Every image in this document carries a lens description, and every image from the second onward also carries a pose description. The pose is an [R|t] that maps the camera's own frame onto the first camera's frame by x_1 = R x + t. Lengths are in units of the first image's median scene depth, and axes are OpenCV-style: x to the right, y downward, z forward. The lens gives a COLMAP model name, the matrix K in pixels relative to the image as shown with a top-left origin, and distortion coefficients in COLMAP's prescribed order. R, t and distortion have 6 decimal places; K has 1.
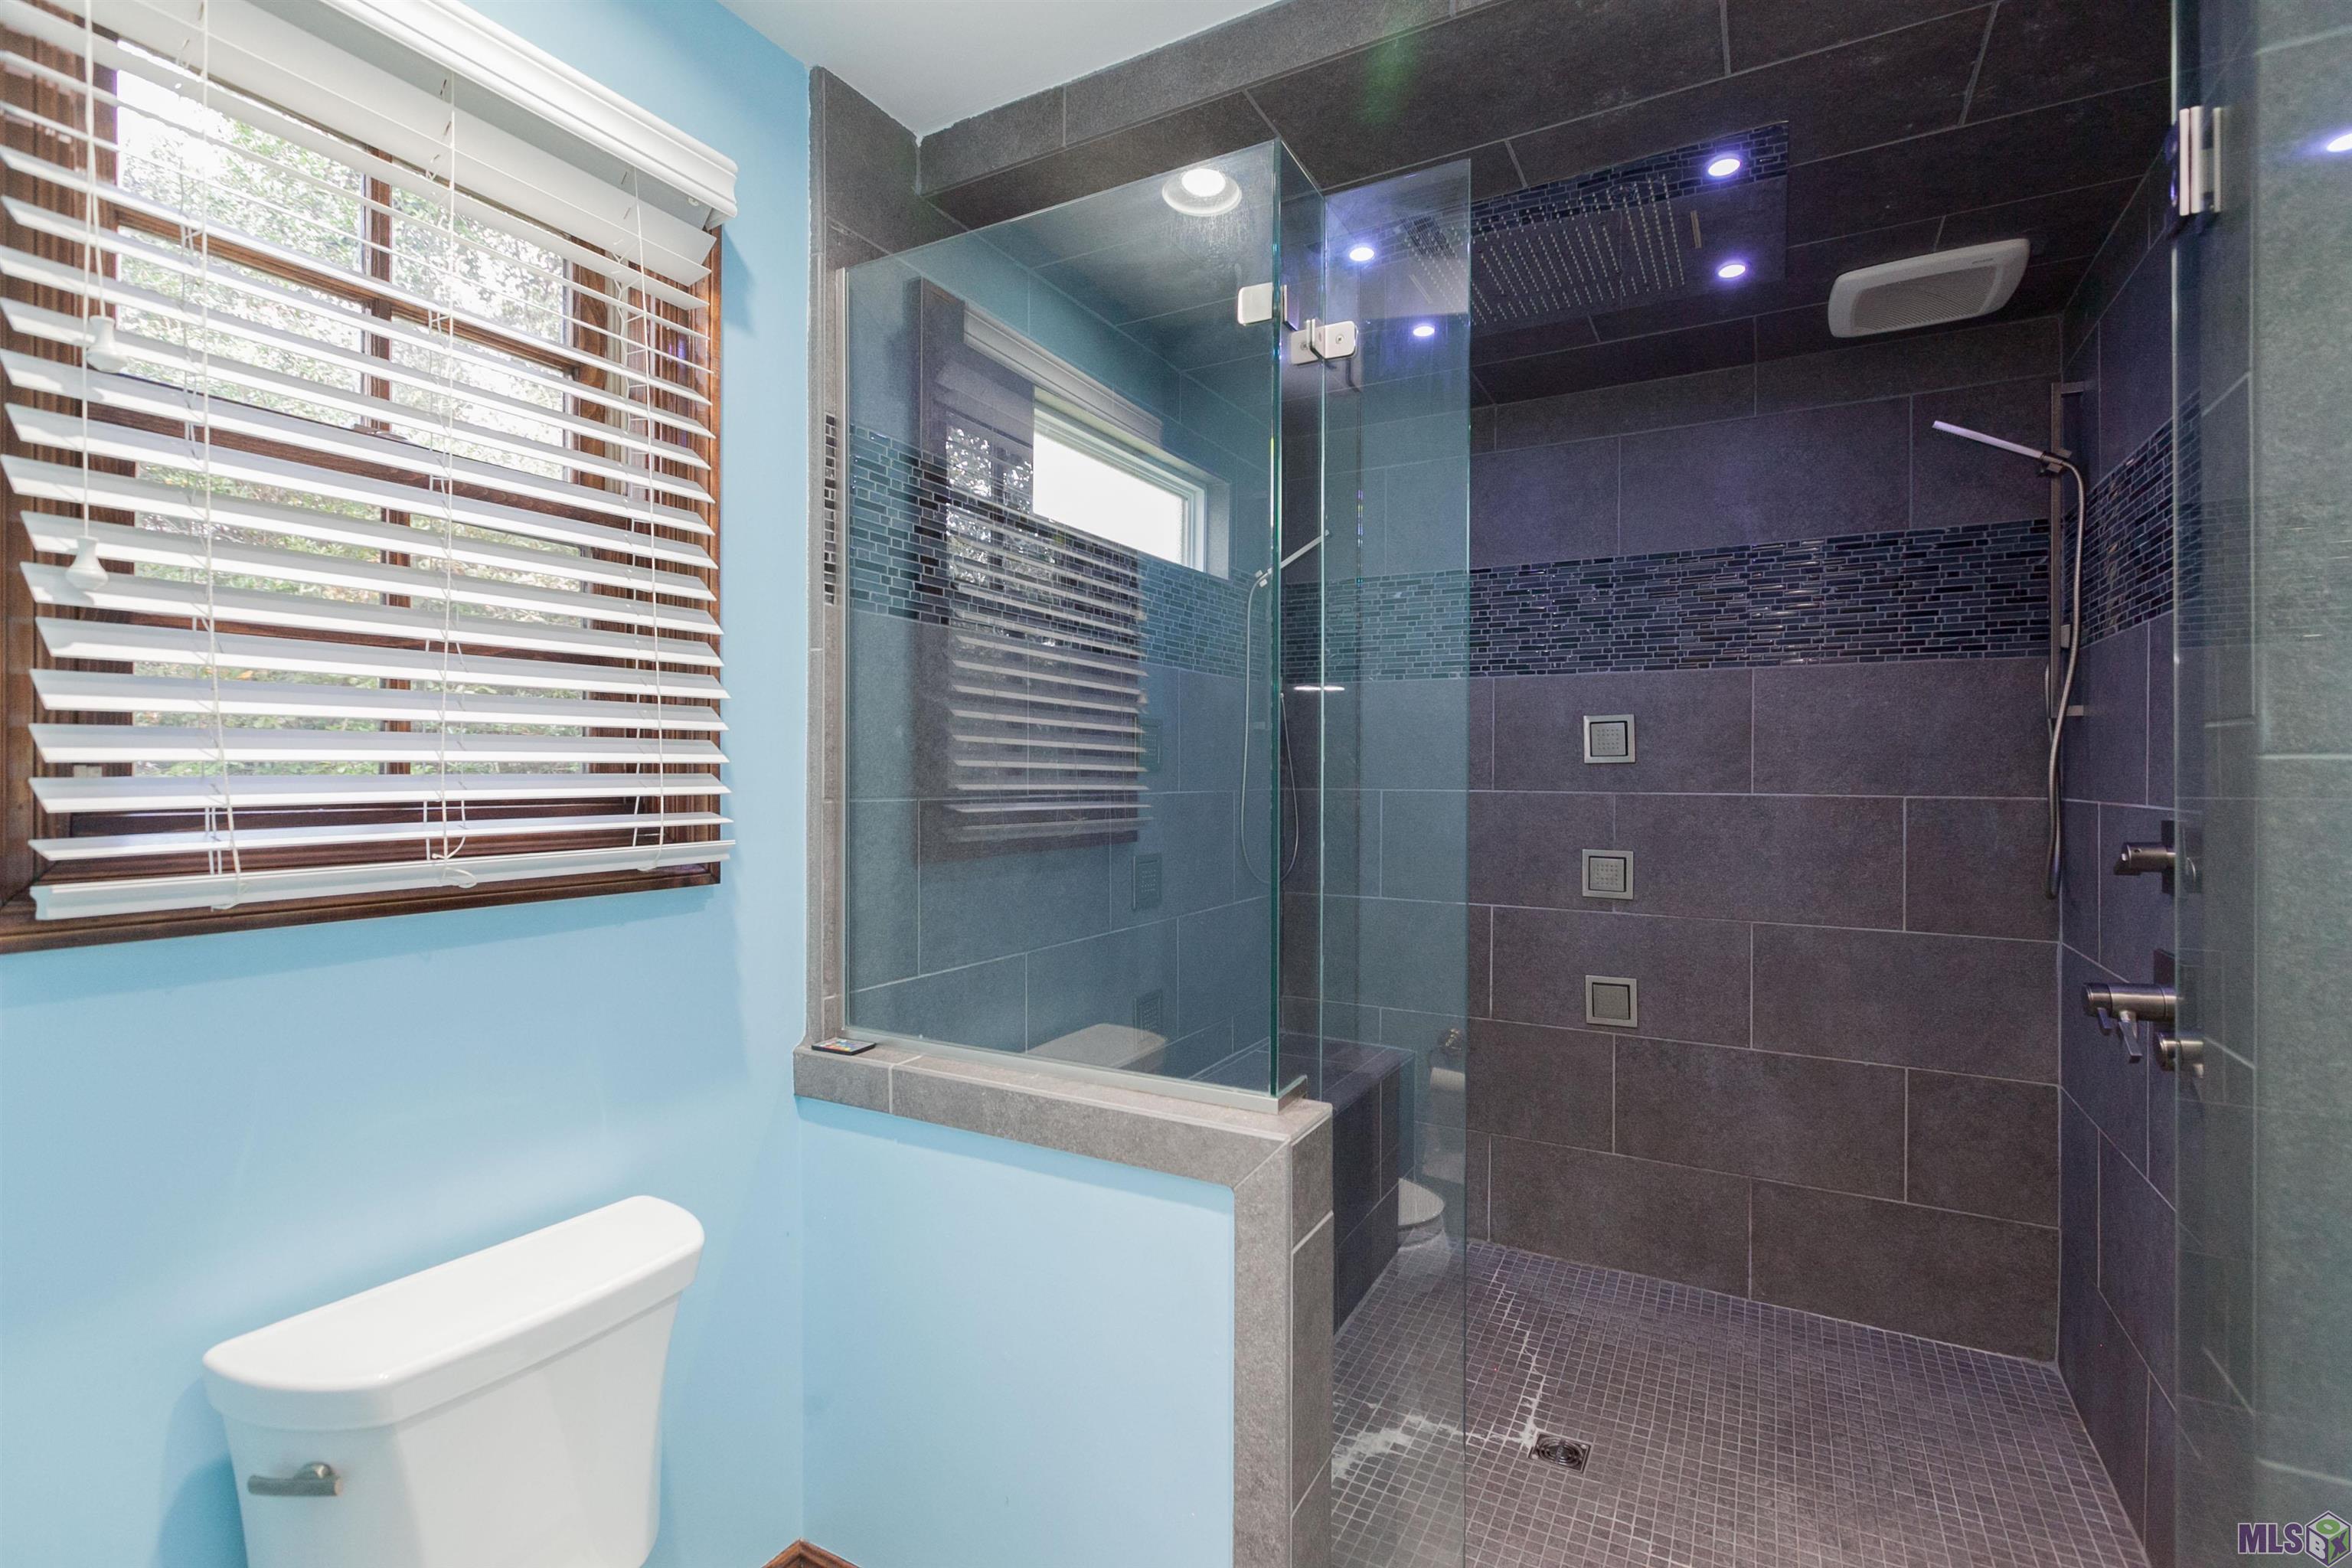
lens RADIAL K [[1074.6, 0, 1149.1], [0, 1074.6, 772.2], [0, 0, 1]] dist [0.000595, -0.000534]
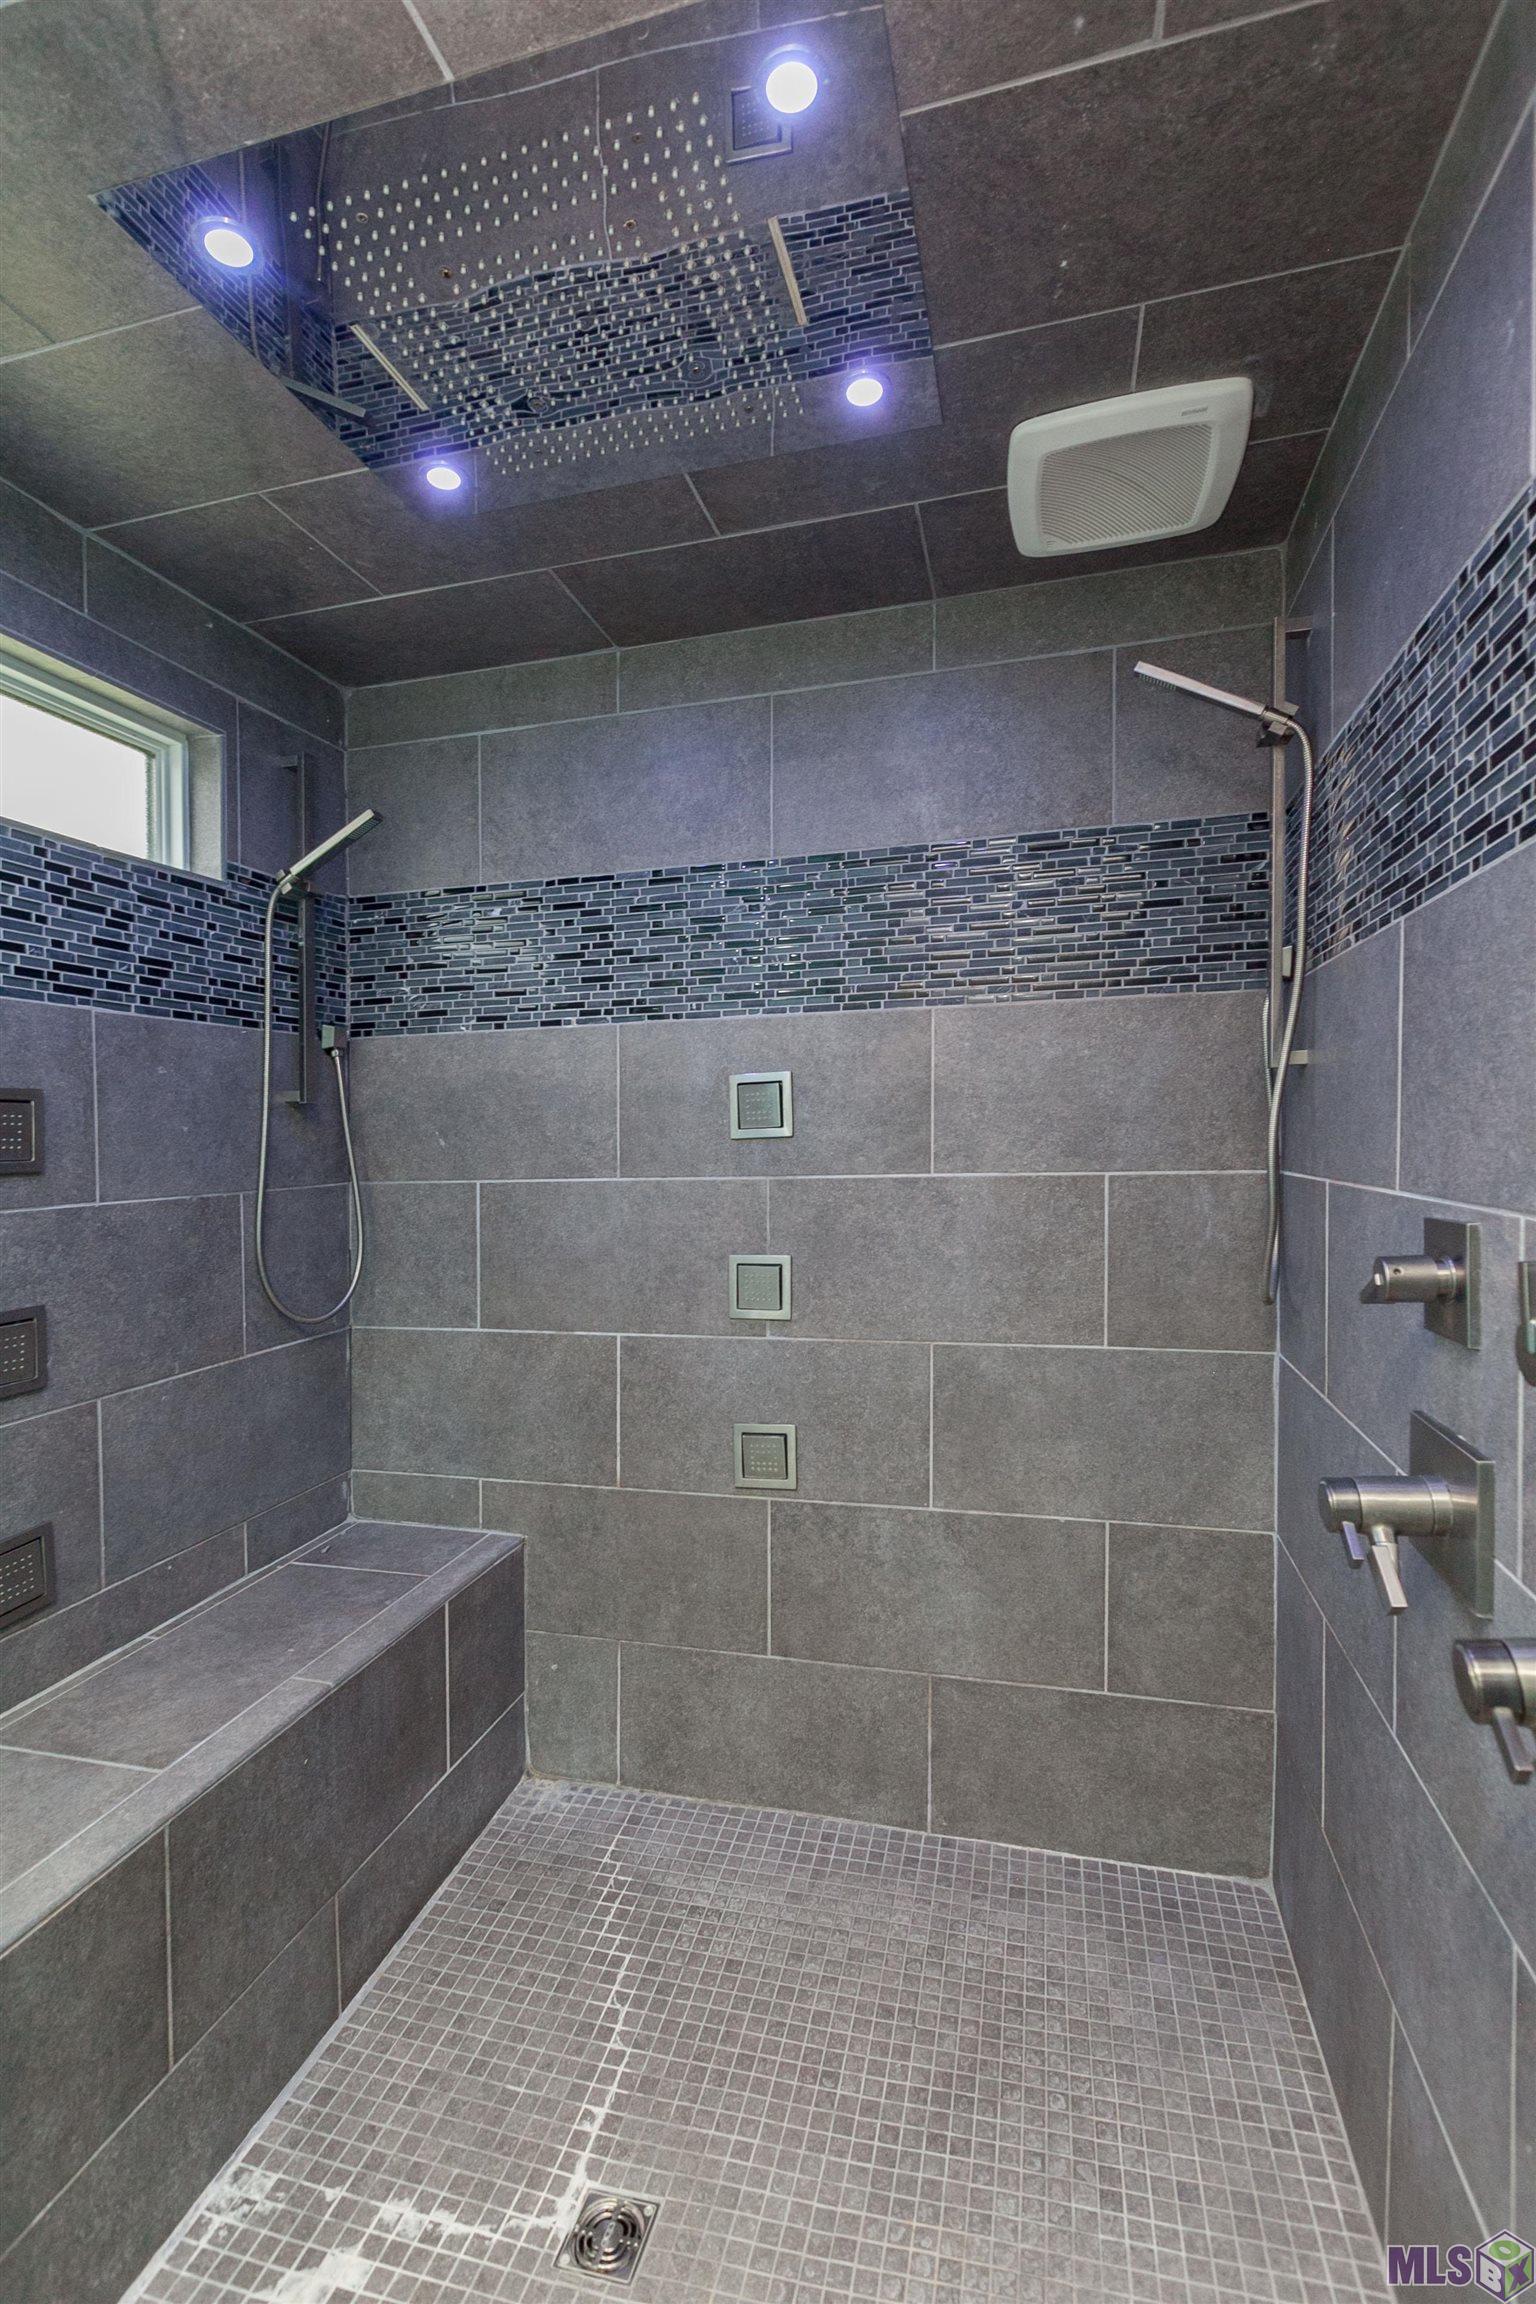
lens RADIAL K [[990.3, 0, 754.1], [0, 990.3, 1204.8], [0, 0, 1]] dist [-0.000844, -0.000138]
pose [[0.972152, -0.043717, 0.230239, 0.296209], [0.028144, 0.997115, 0.070494, -0.012364], [-0.232657, -0.062051, 0.970577, 0.371722]]
